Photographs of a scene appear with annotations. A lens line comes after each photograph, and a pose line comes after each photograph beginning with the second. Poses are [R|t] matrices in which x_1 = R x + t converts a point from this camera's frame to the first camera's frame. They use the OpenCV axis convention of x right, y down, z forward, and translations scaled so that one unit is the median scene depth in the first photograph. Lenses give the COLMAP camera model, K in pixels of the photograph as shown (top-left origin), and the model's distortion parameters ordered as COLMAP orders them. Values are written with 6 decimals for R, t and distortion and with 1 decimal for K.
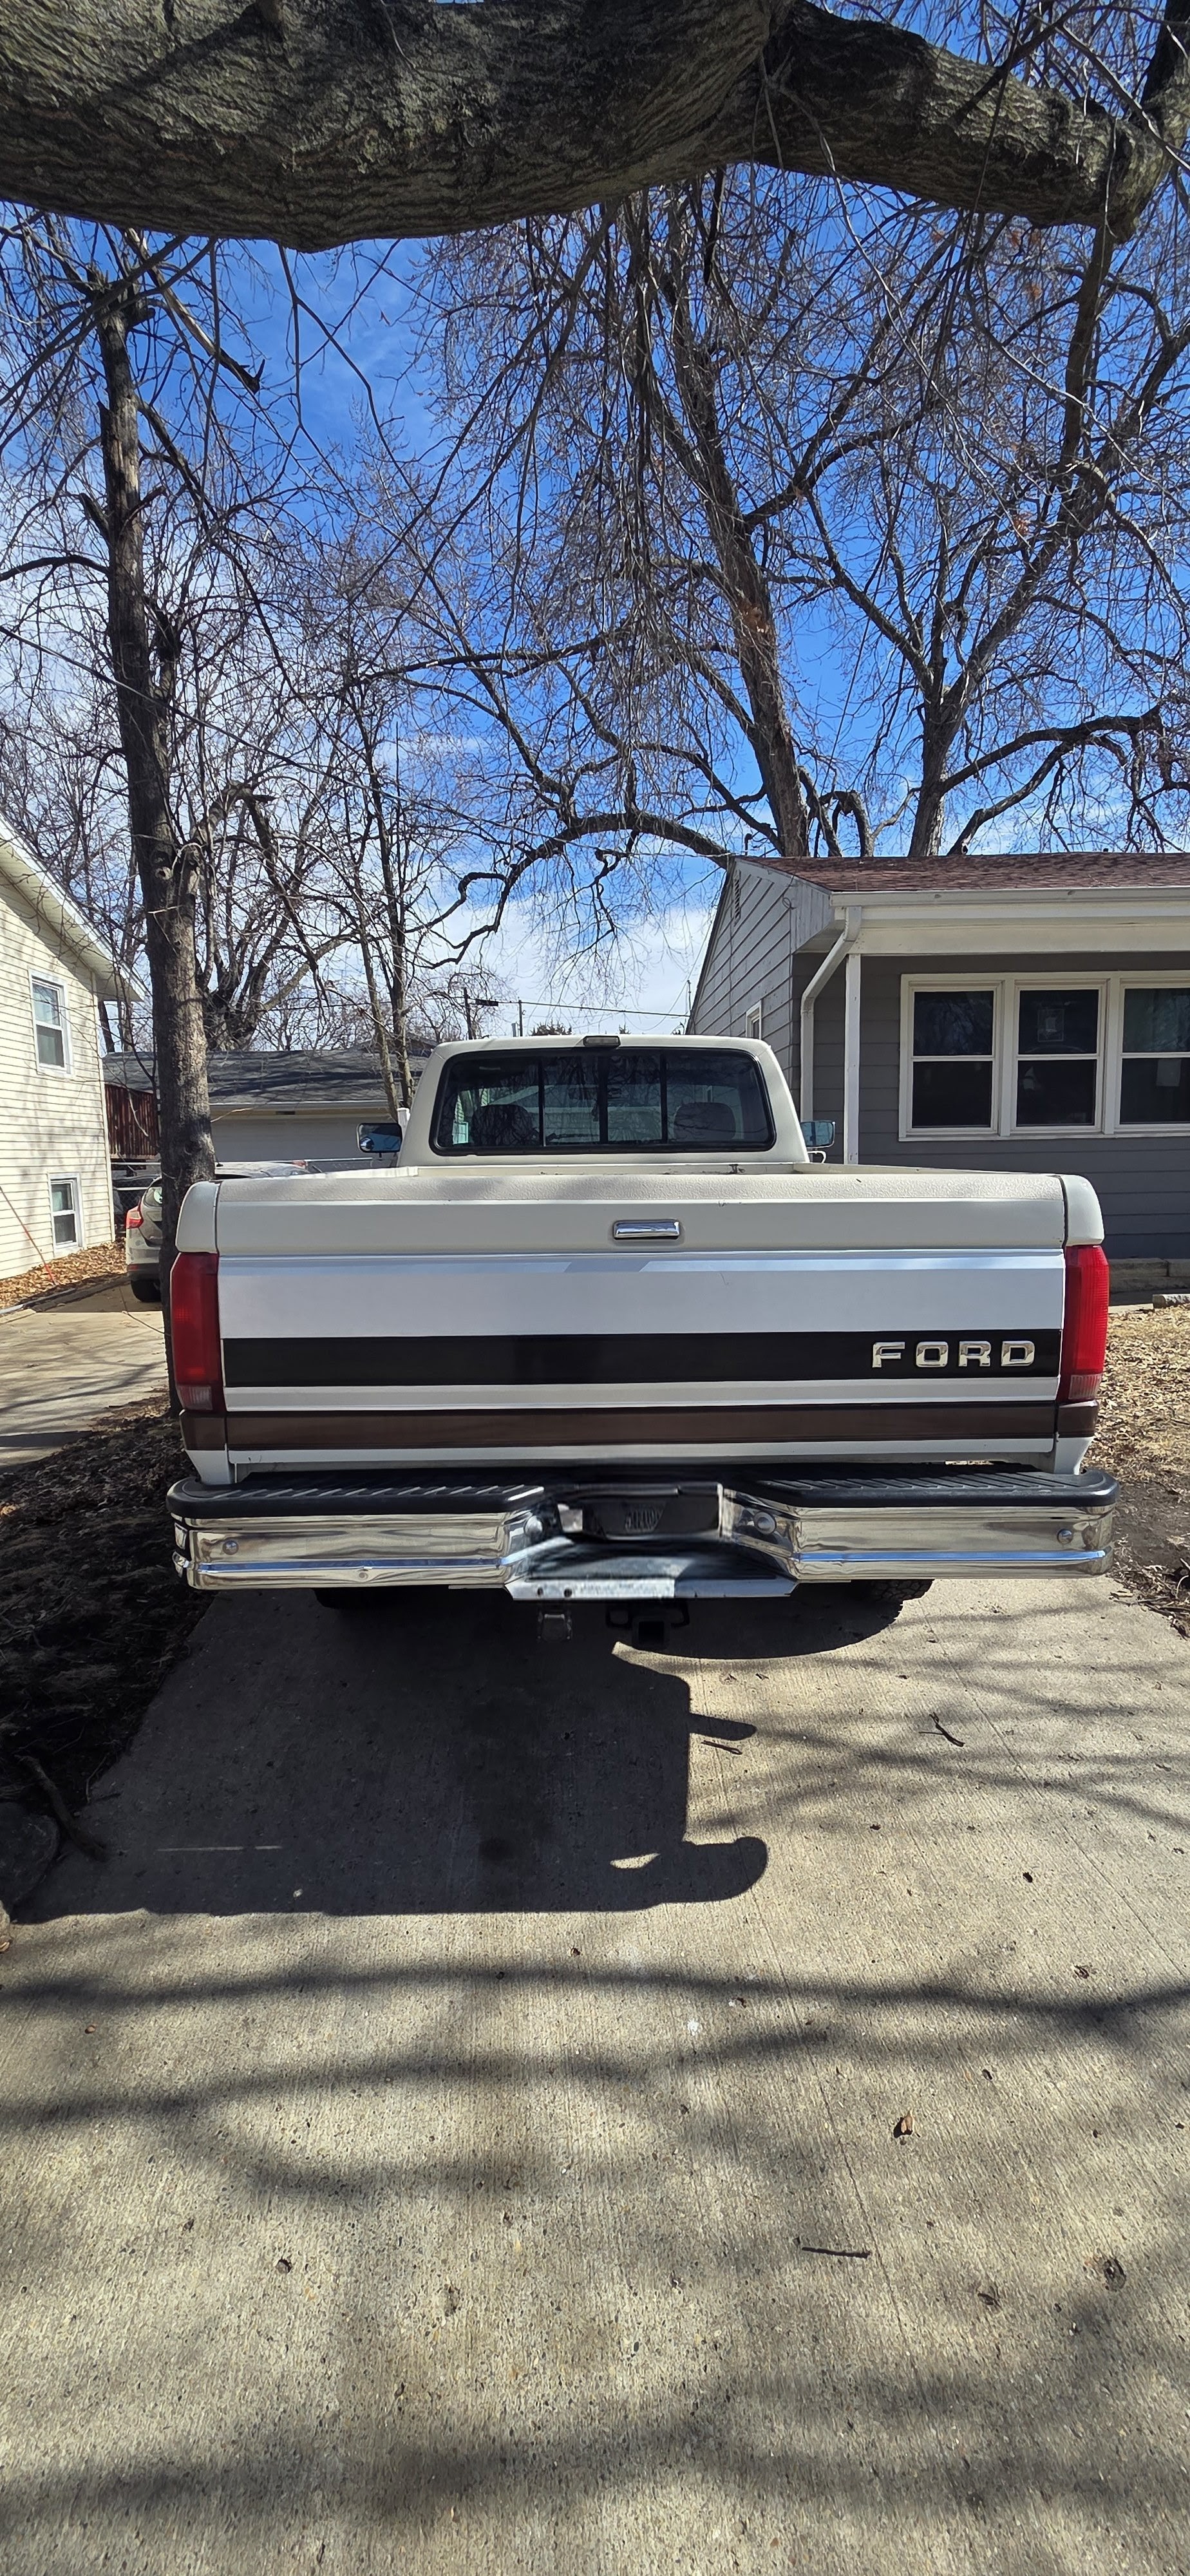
lens RADIAL K [[1047.7, 0, 606.8], [0, 1047.7, 1285.1], [0, 0, 1]] dist [-0.002313, -0.000457]
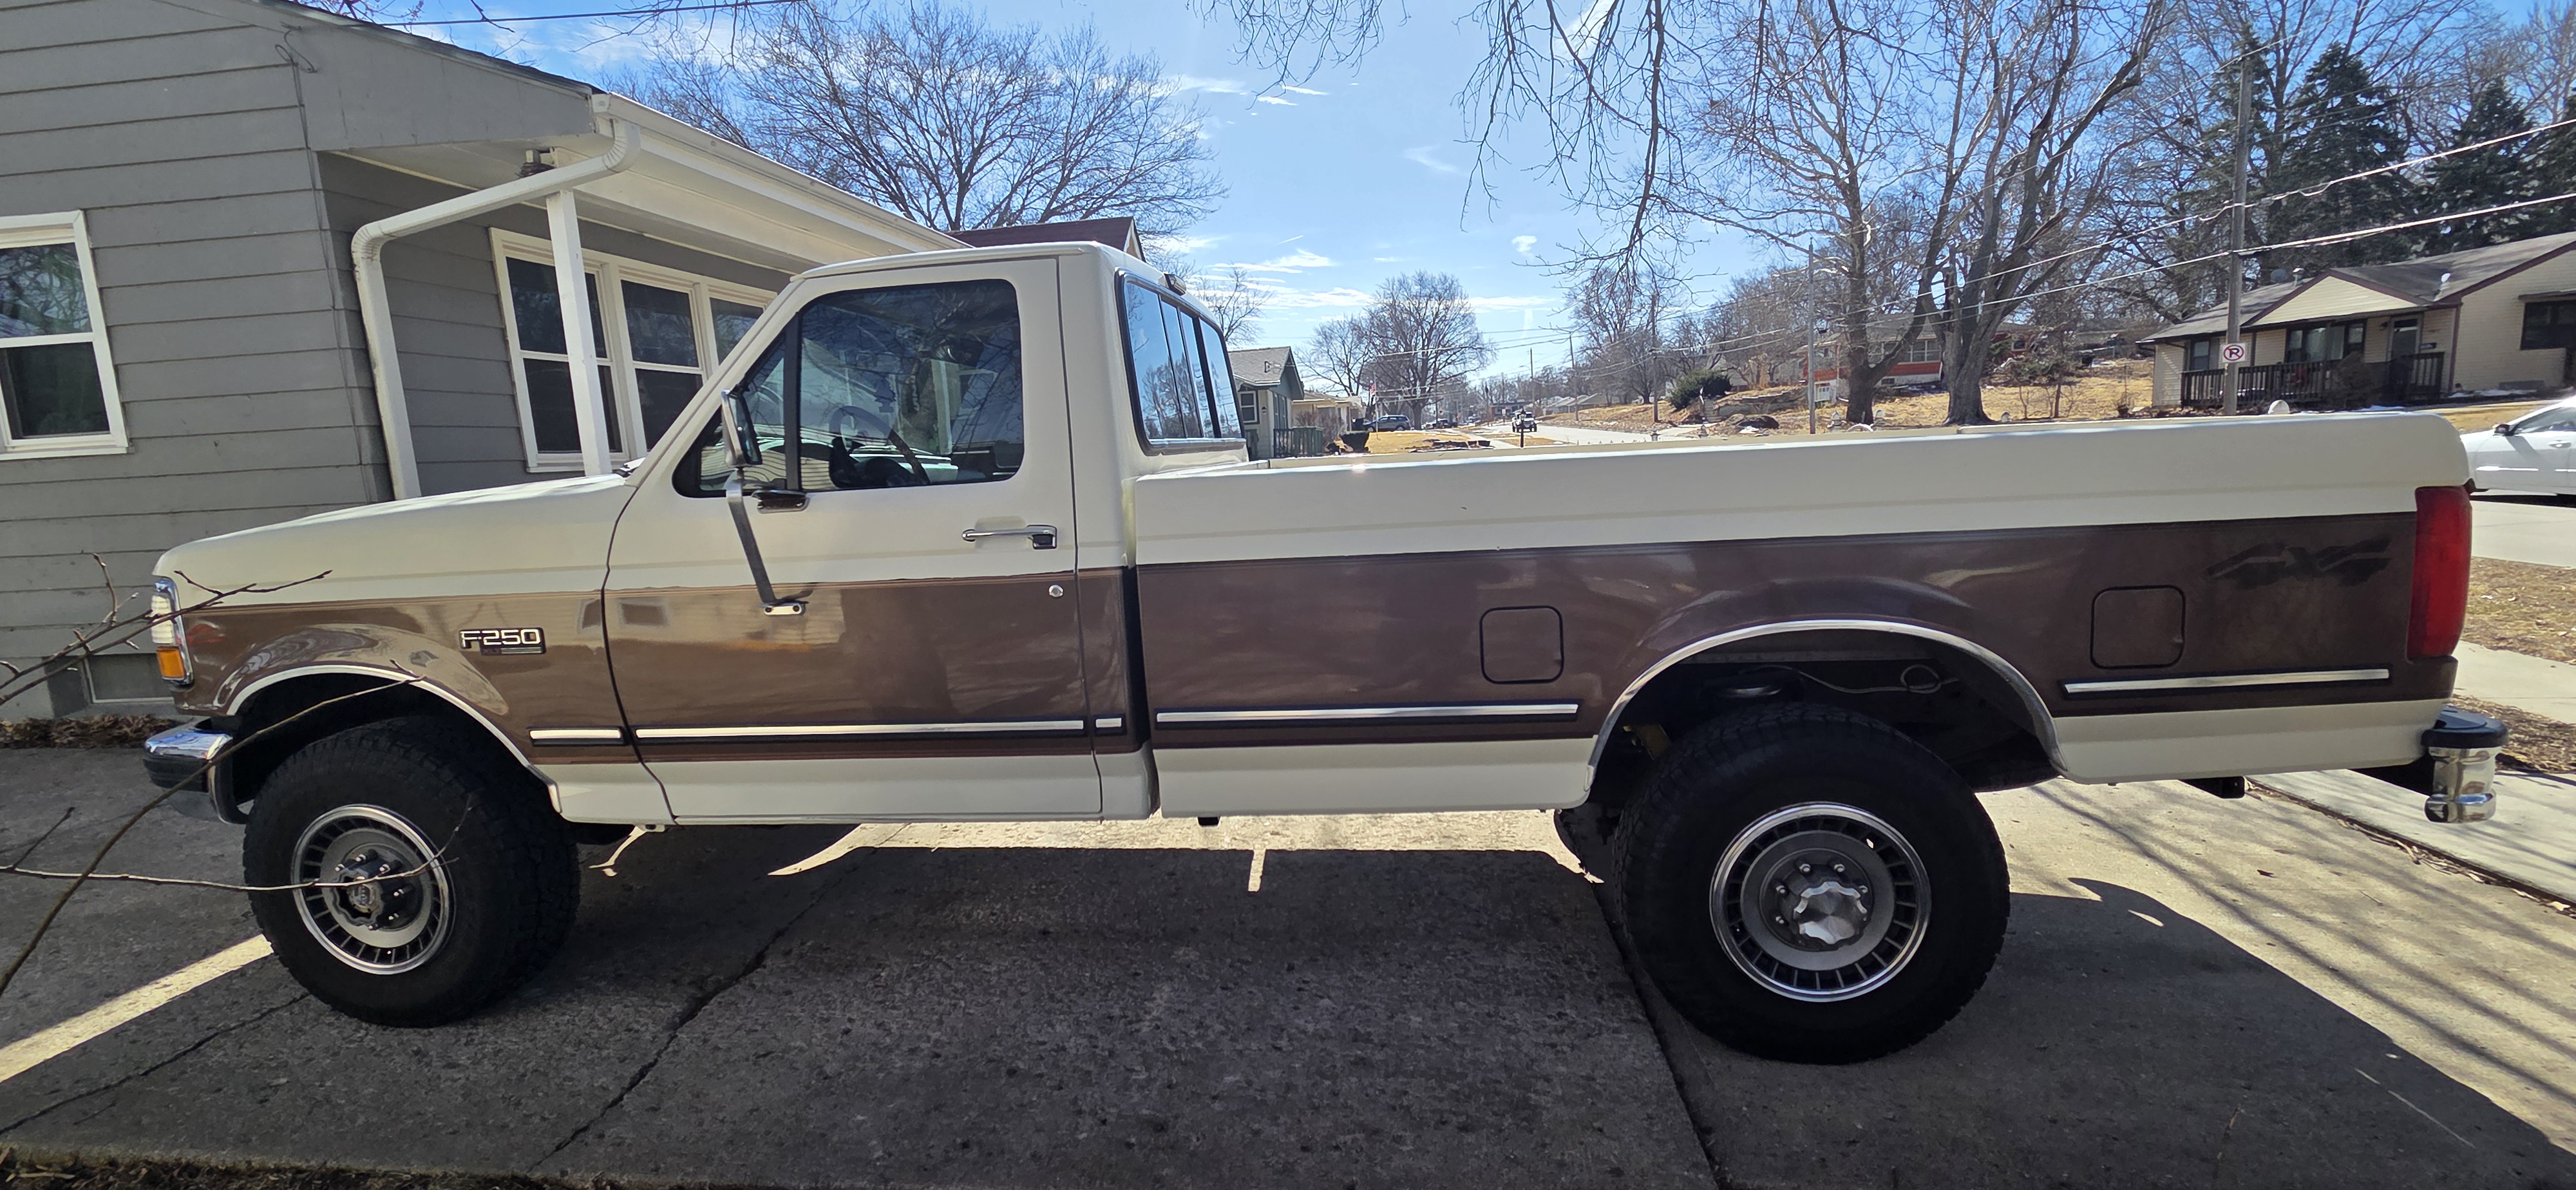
lens RADIAL K [[1047.7, 0, 1287.5], [0, 1047.7, 586.6], [0, 0, 1]] dist [-0.002313, -0.000457]
pose [[0.155680, -0.137245, 0.978227, -1.627819], [0.166936, 0.979712, 0.110887, -0.236837], [-0.973599, 0.146039, 0.175433, 2.058175]]
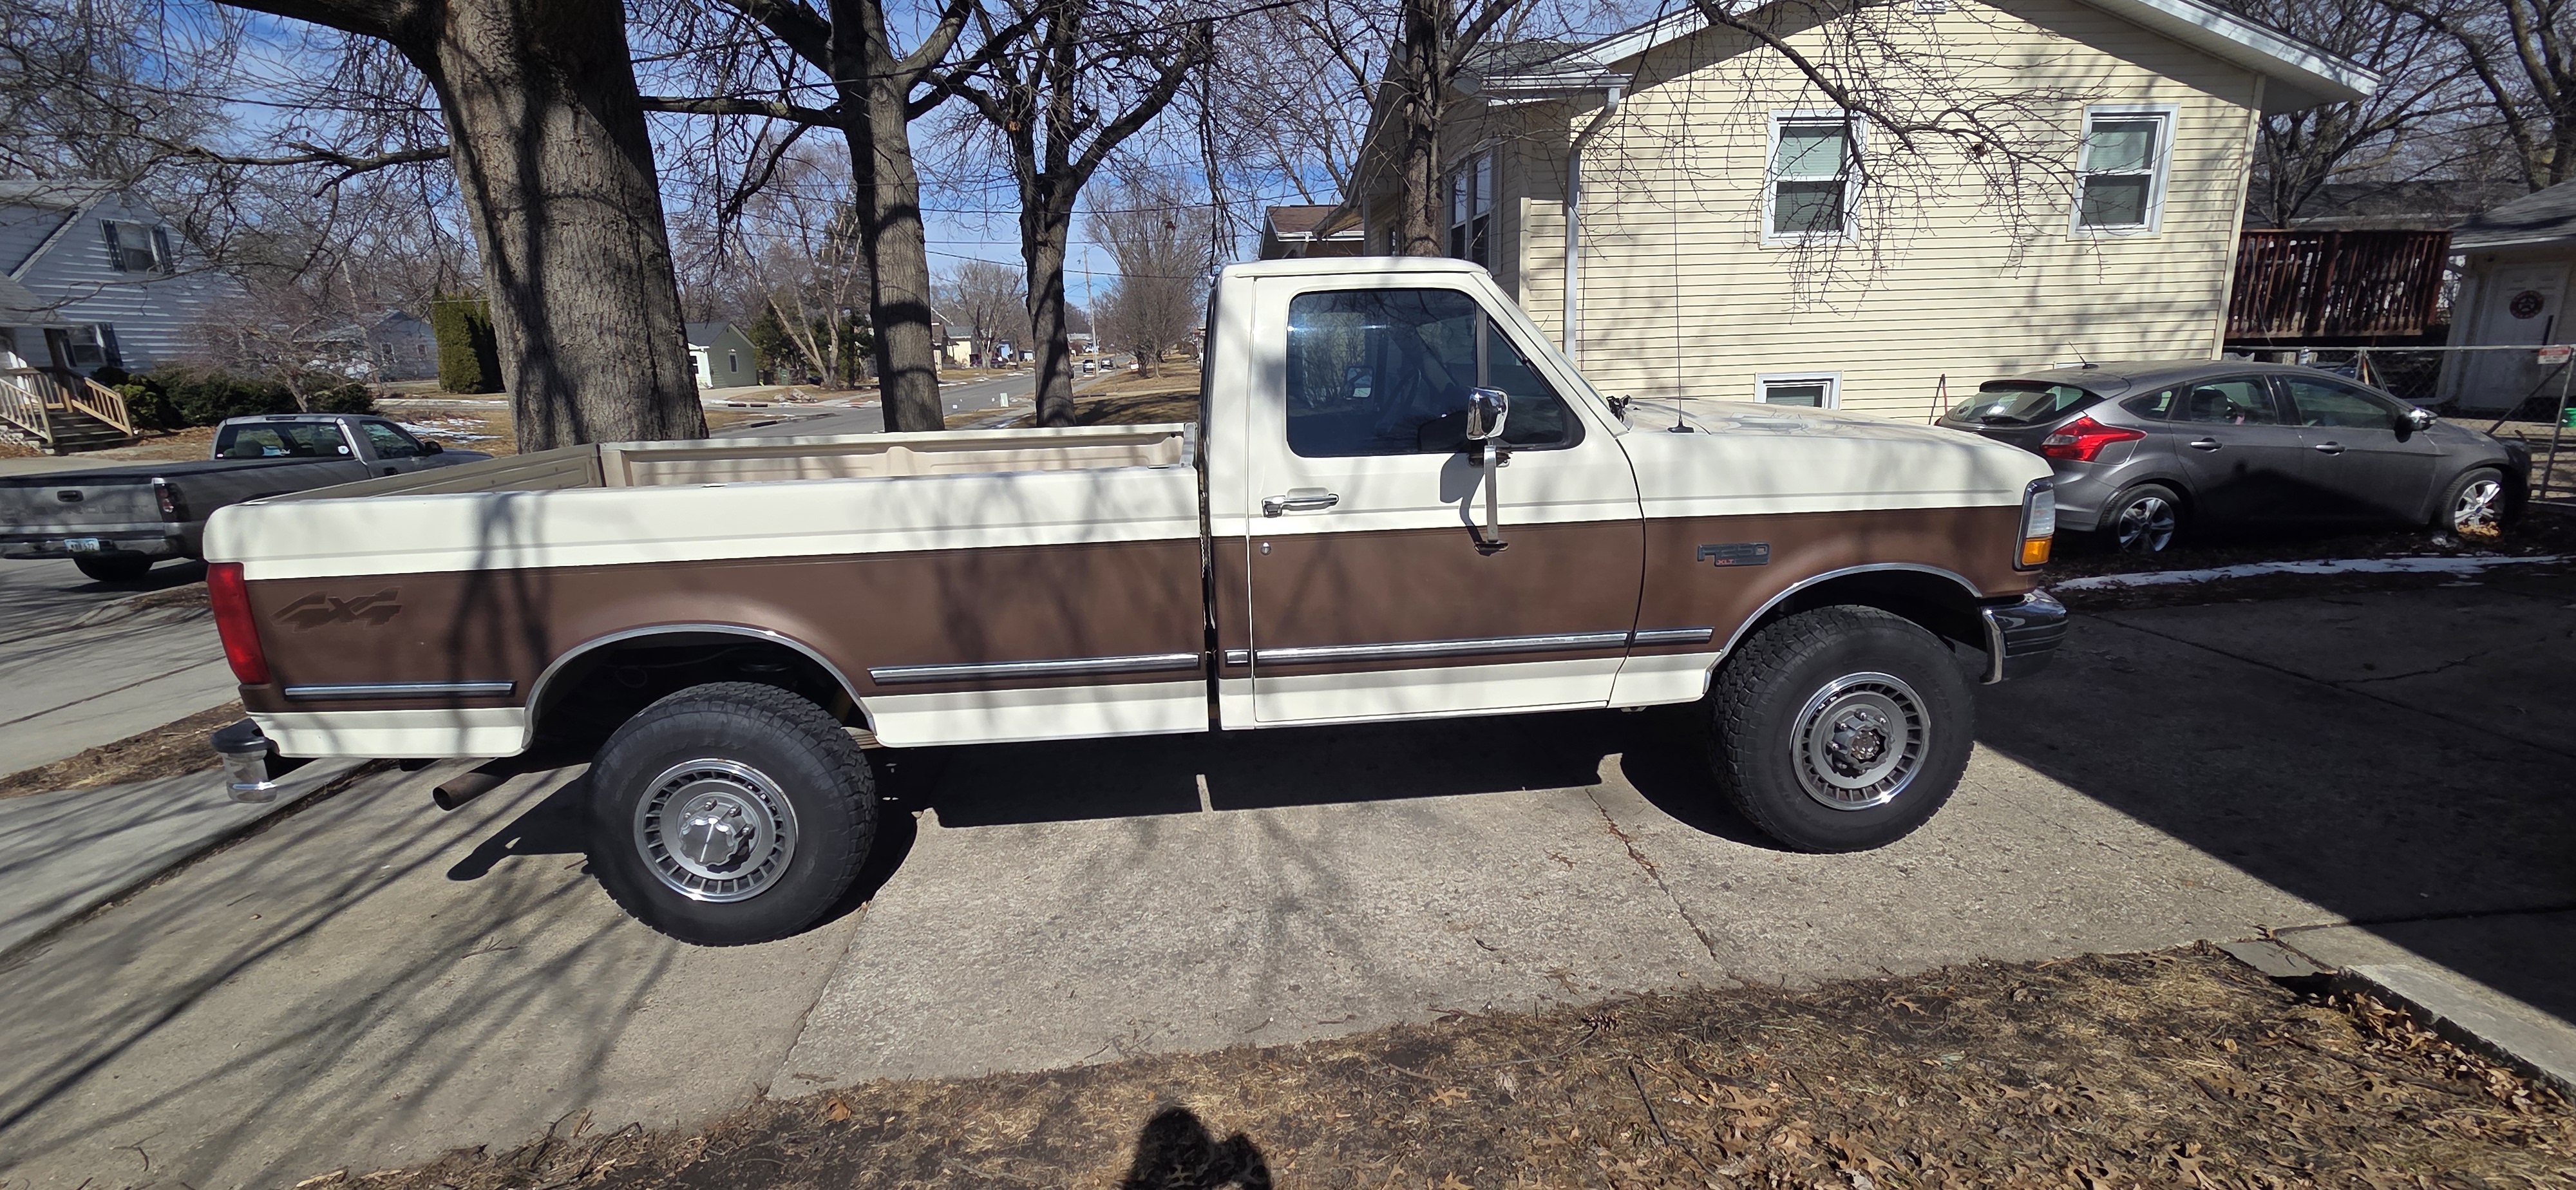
lens RADIAL K [[1047.7, 0, 1291.6], [0, 1047.7, 594.5], [0, 0, 1]] dist [-0.002313, -0.000457]
pose [[0.043110, 0.228316, -0.972632, 1.984153], [-0.086928, 0.970702, 0.224010, -0.432732], [0.995281, 0.074892, 0.061694, 2.509486]]
